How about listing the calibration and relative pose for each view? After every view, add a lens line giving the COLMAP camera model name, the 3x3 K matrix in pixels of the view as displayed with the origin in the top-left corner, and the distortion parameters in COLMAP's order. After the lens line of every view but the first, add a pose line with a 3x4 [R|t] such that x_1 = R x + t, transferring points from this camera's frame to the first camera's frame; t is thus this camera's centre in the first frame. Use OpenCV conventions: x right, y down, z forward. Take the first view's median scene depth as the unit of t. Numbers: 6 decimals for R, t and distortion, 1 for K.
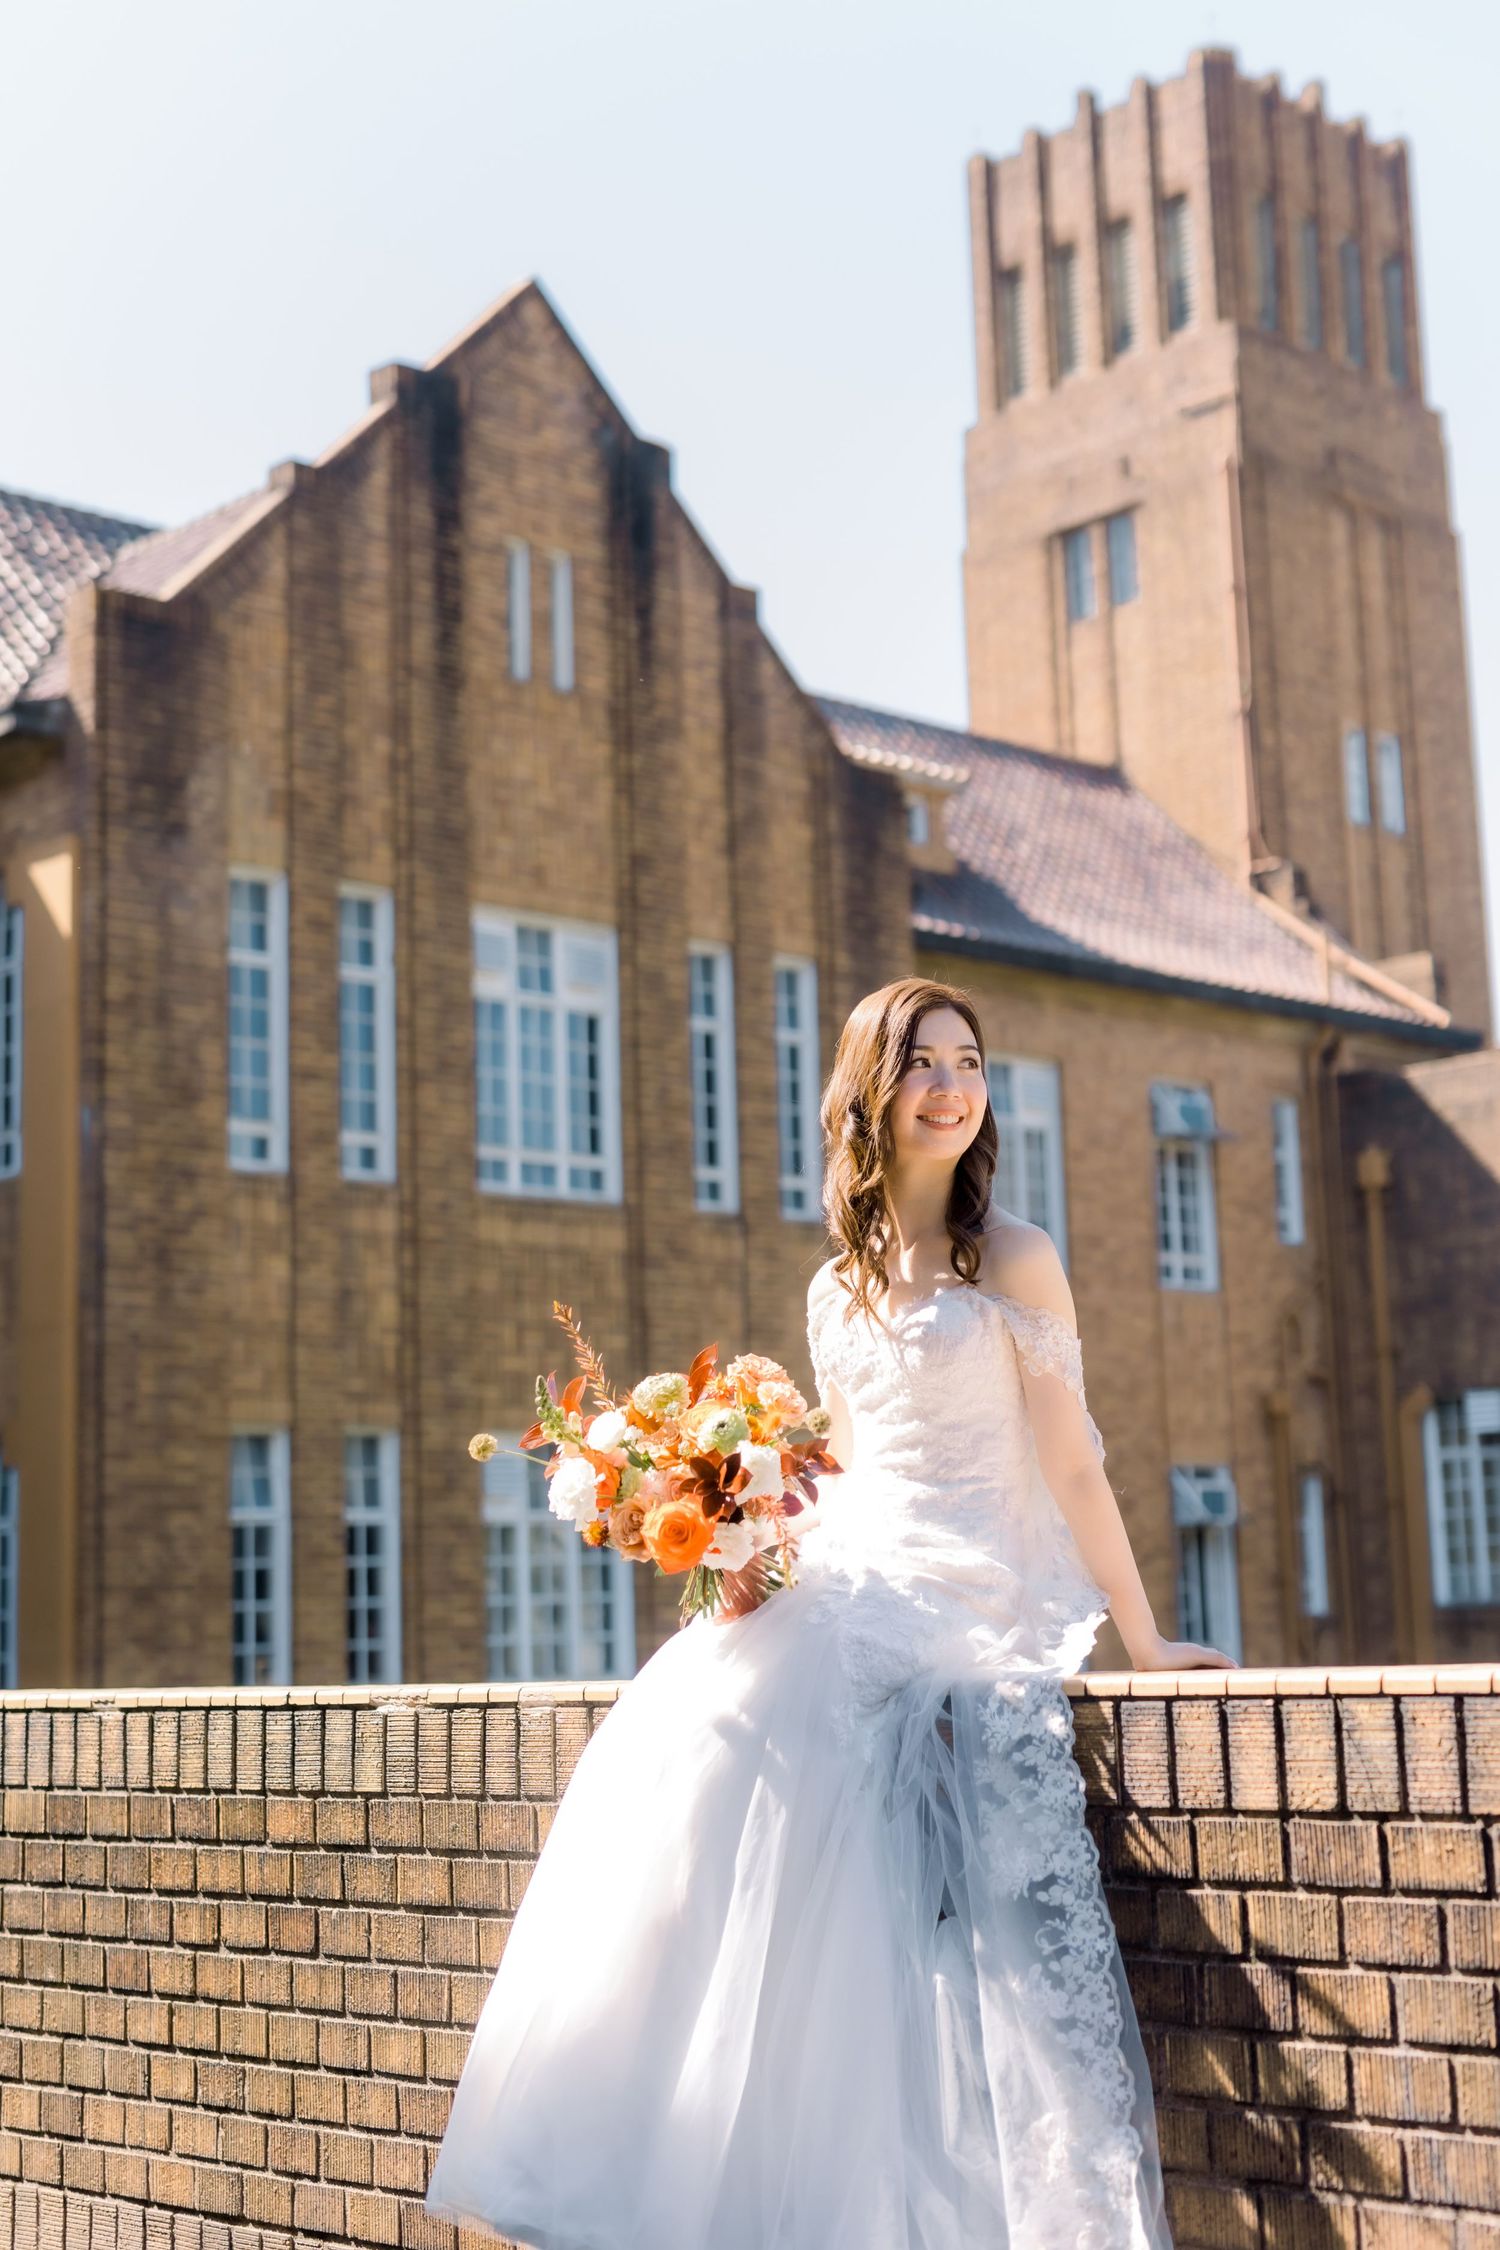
lens RADIAL K [[3166.3, 0, 750.0], [0, 3166.3, 1125.0], [0, 0, 1]] dist [0.003169, 0.041389]
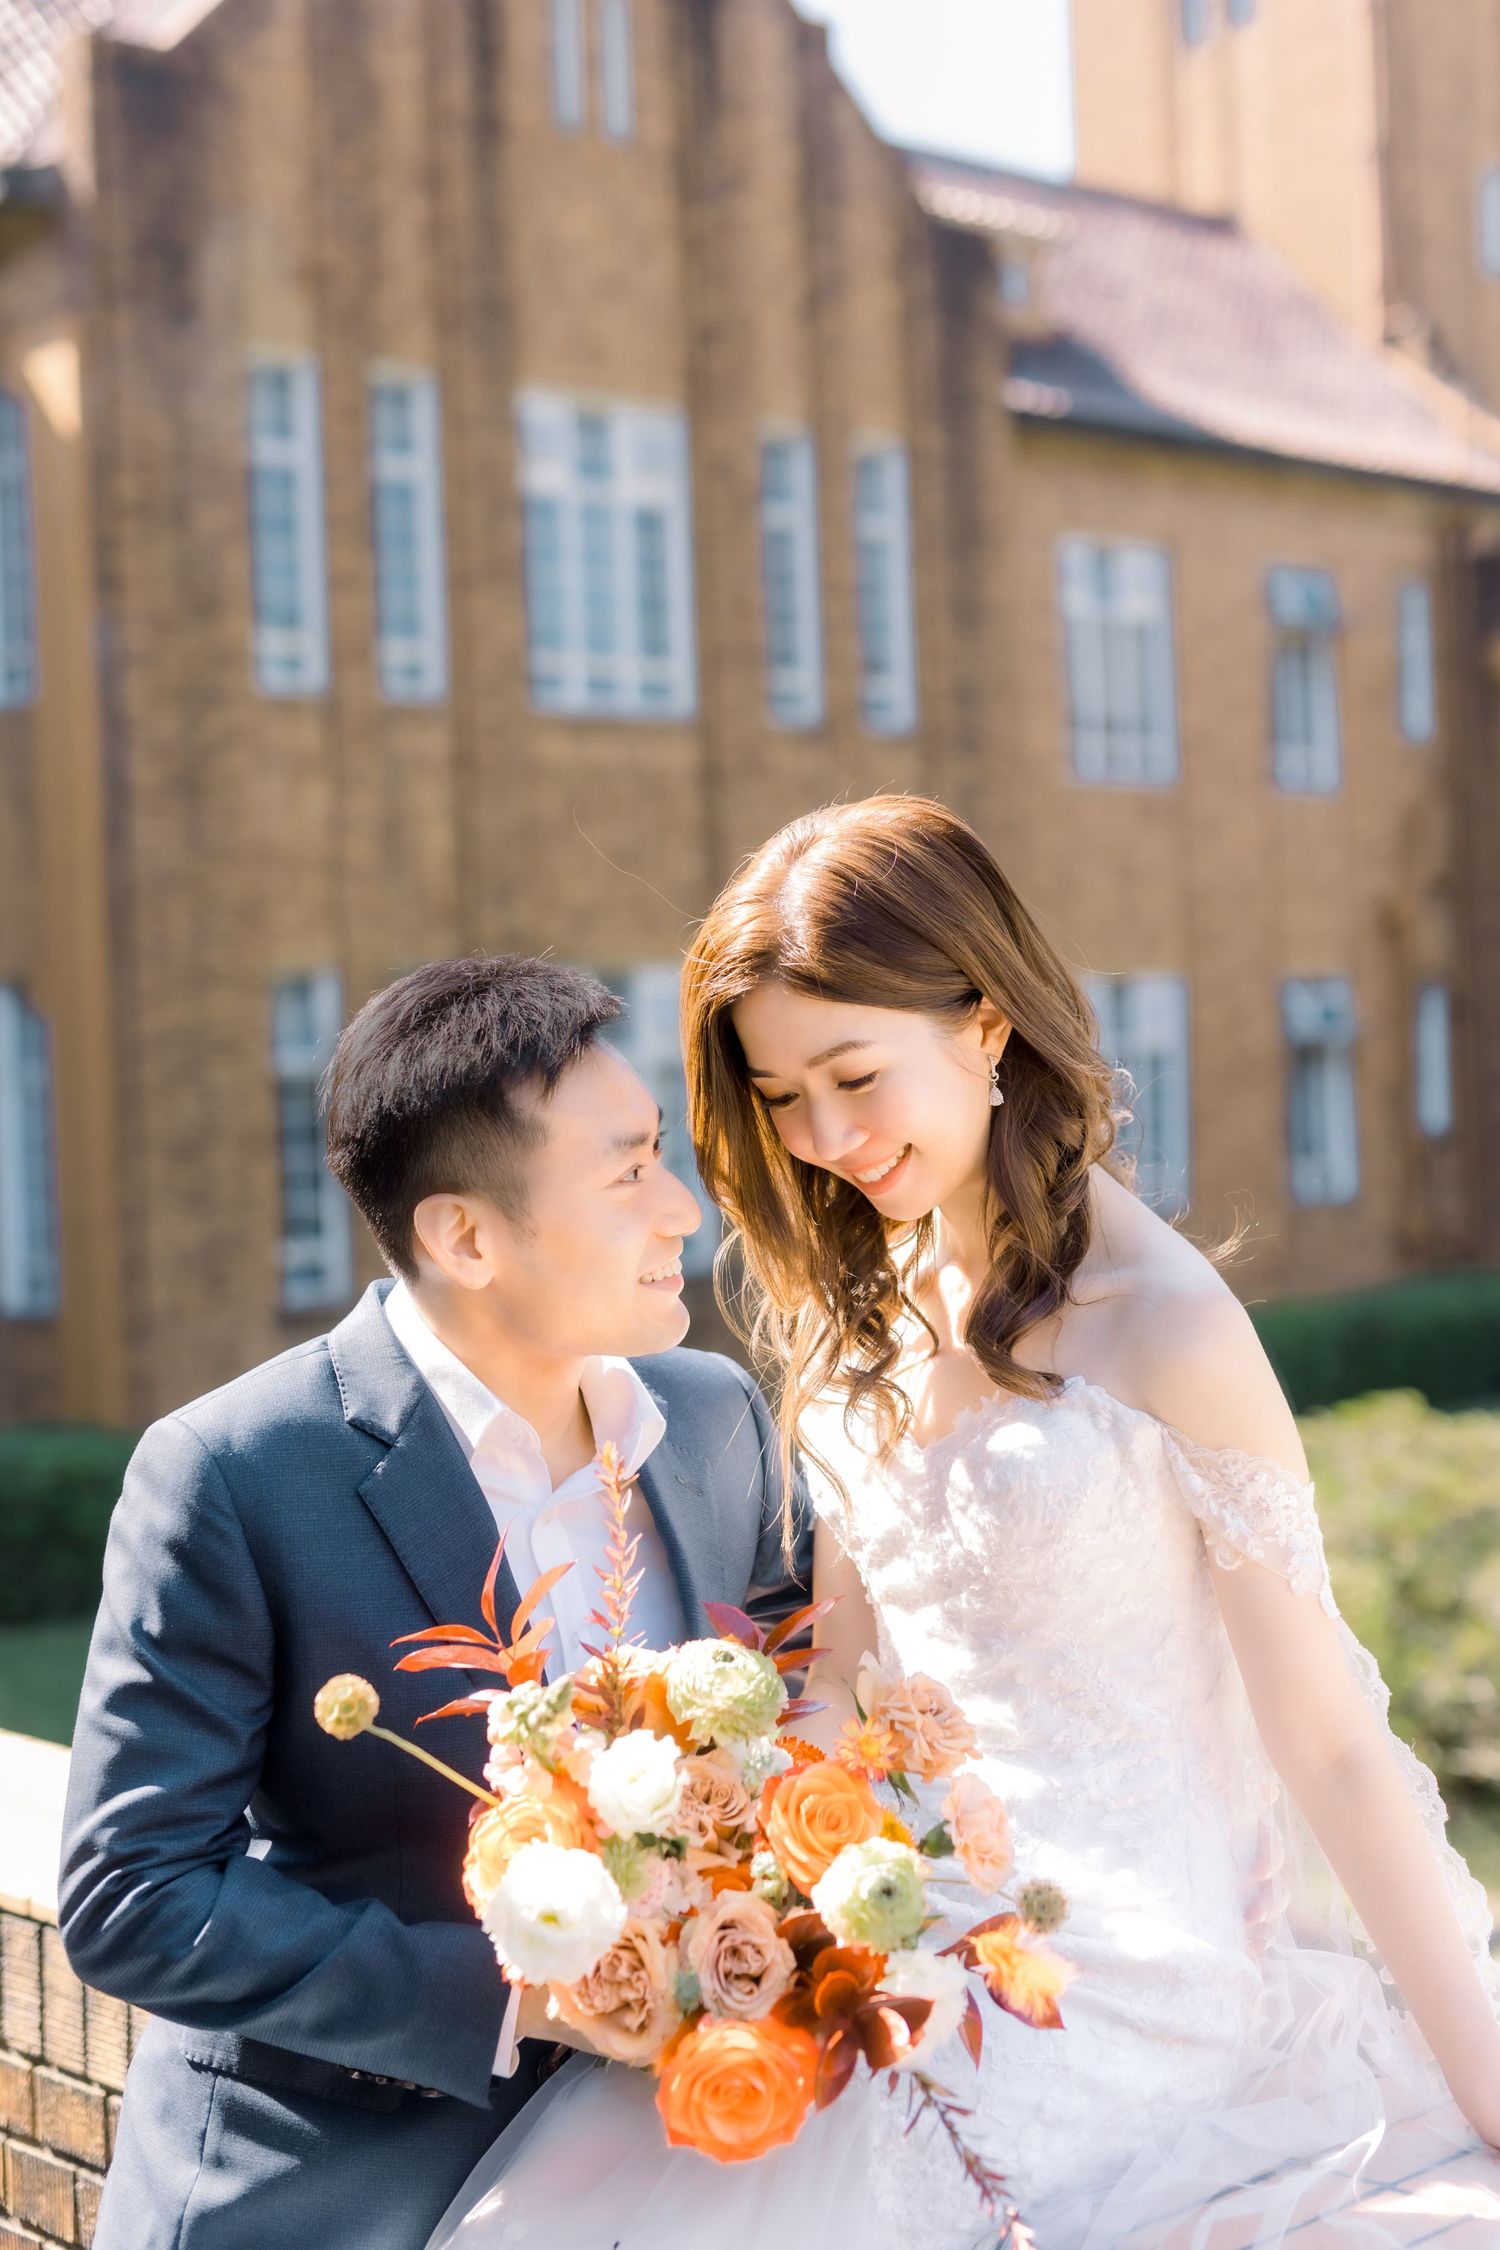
lens RADIAL K [[3142.8, 0, 684.8], [0, 3142.8, 1123.1], [0, 0, 1]] dist [0.005694, 0.051588]
pose [[0.998638, -0.007512, -0.051632, 0.003862], [0.015872, 0.986419, 0.163481, -0.008141], [0.049703, -0.164078, 0.985194, 0.080741]]
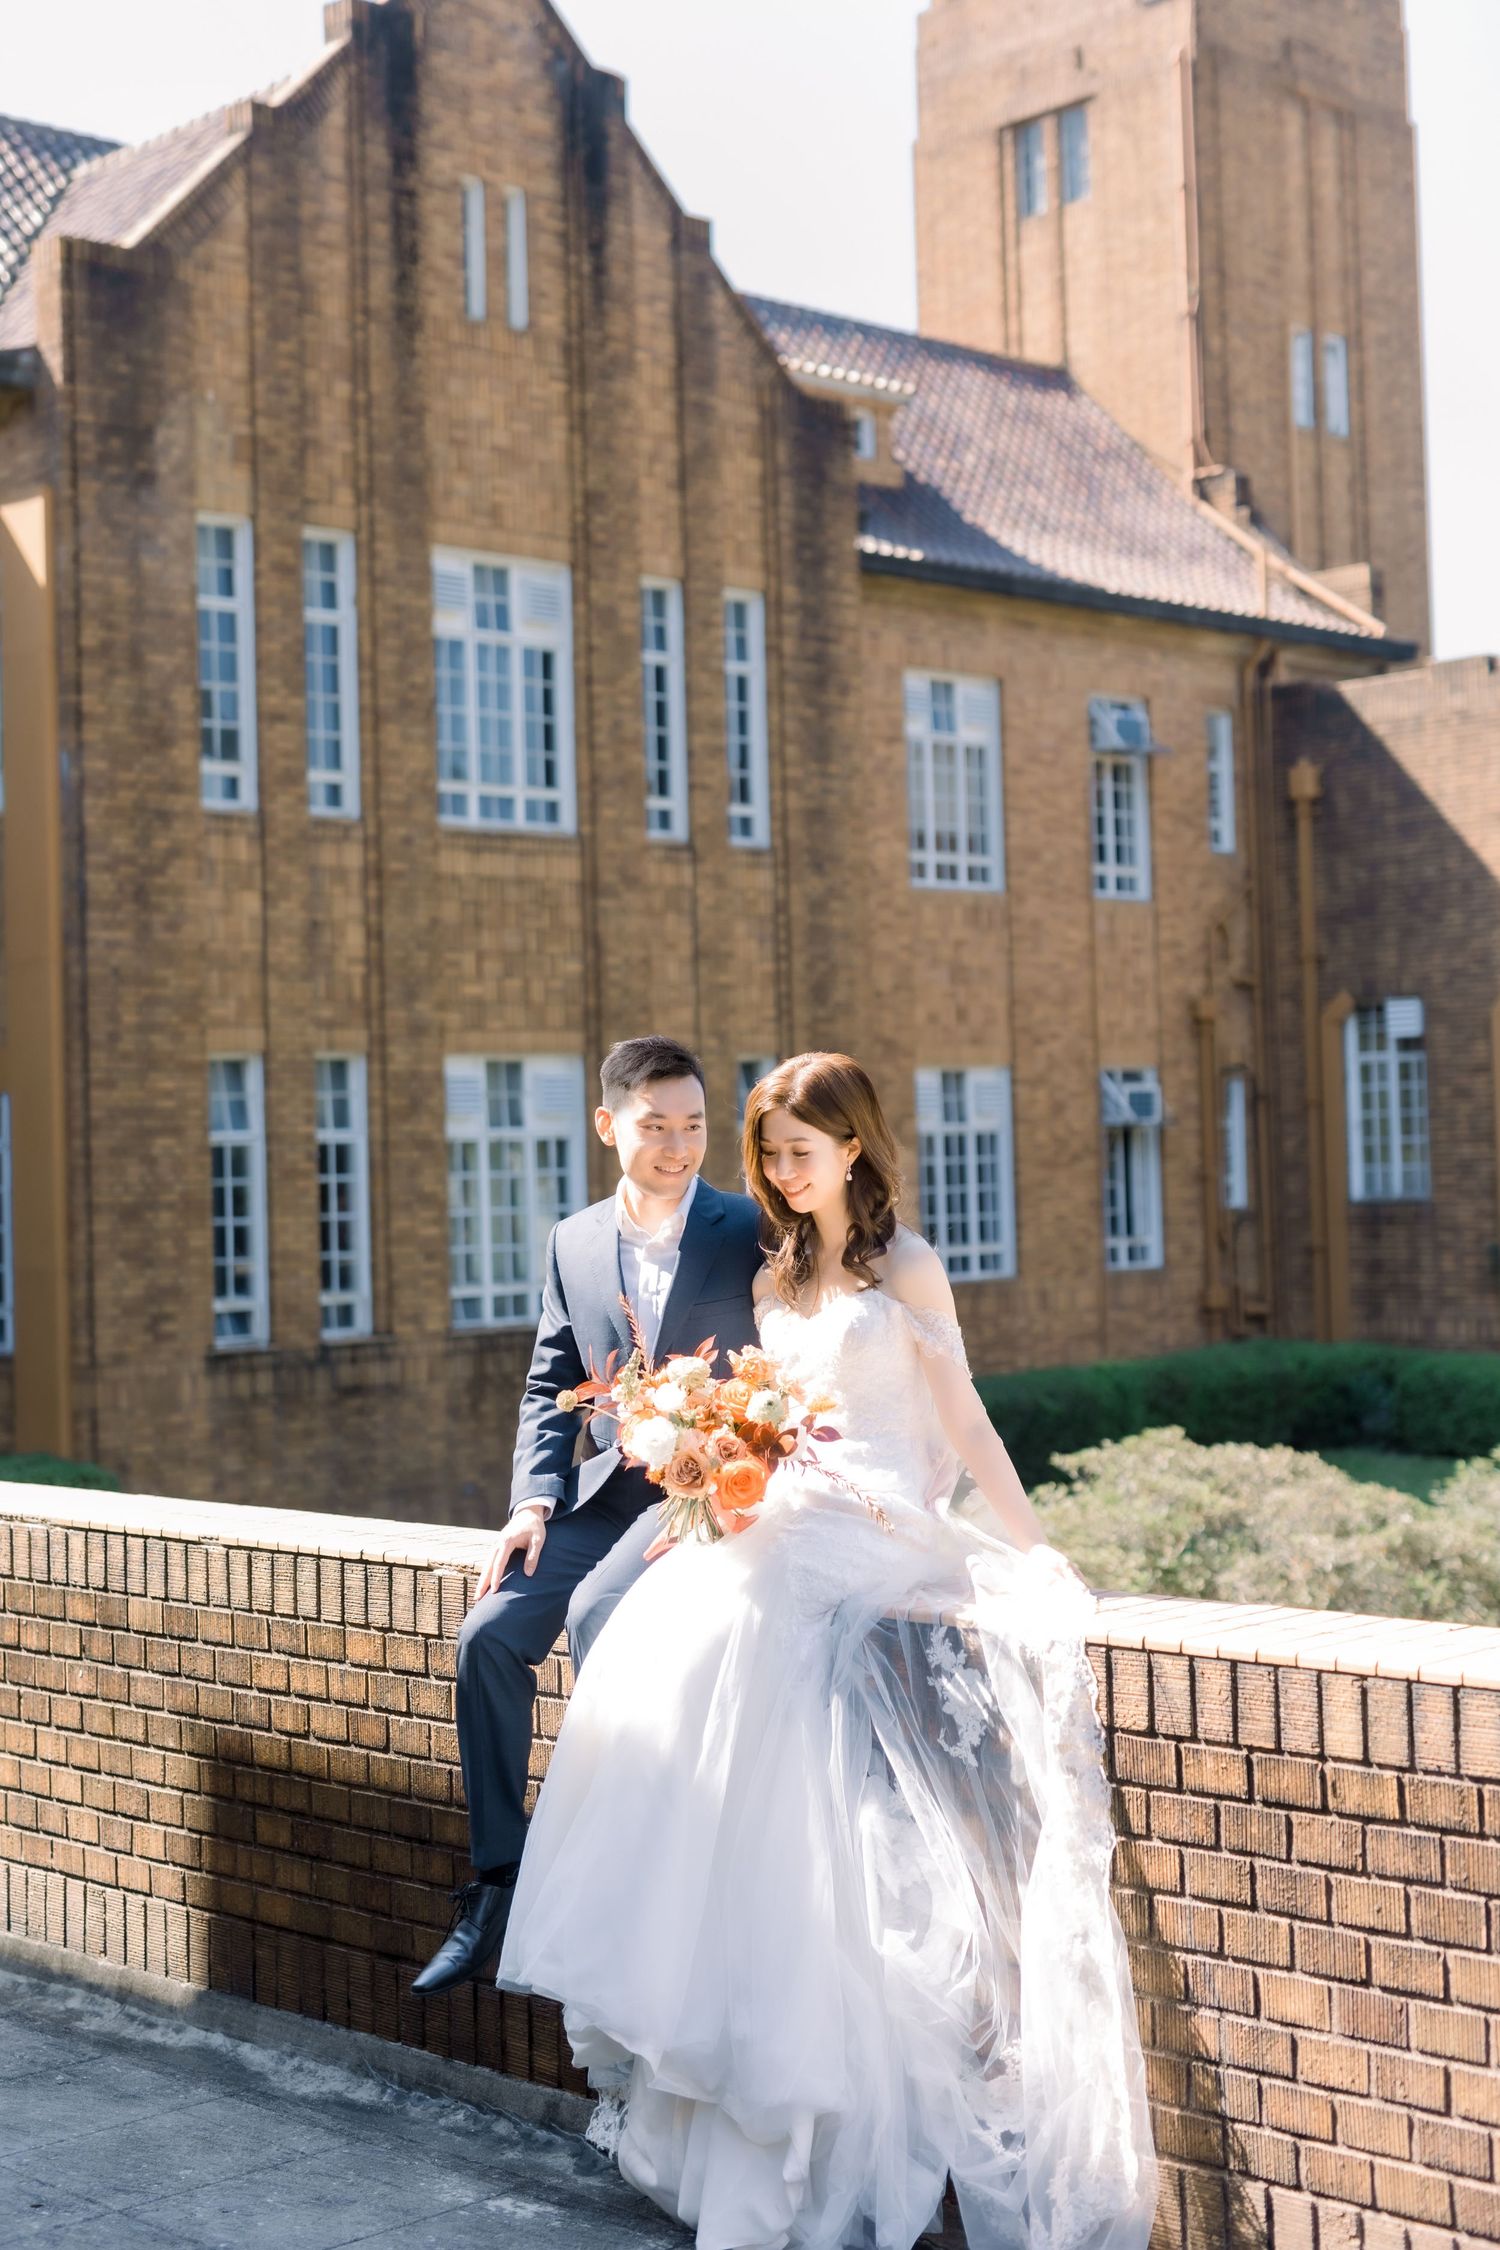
lens RADIAL K [[3142.8, 0, 684.8], [0, 3142.8, 1123.1], [0, 0, 1]] dist [0.005694, 0.051588]
pose [[0.999989, 0.003965, -0.002393, -0.001939], [-0.003588, 0.990022, 0.140864, -0.027579], [0.002927, -0.140854, 0.990026, -0.038238]]
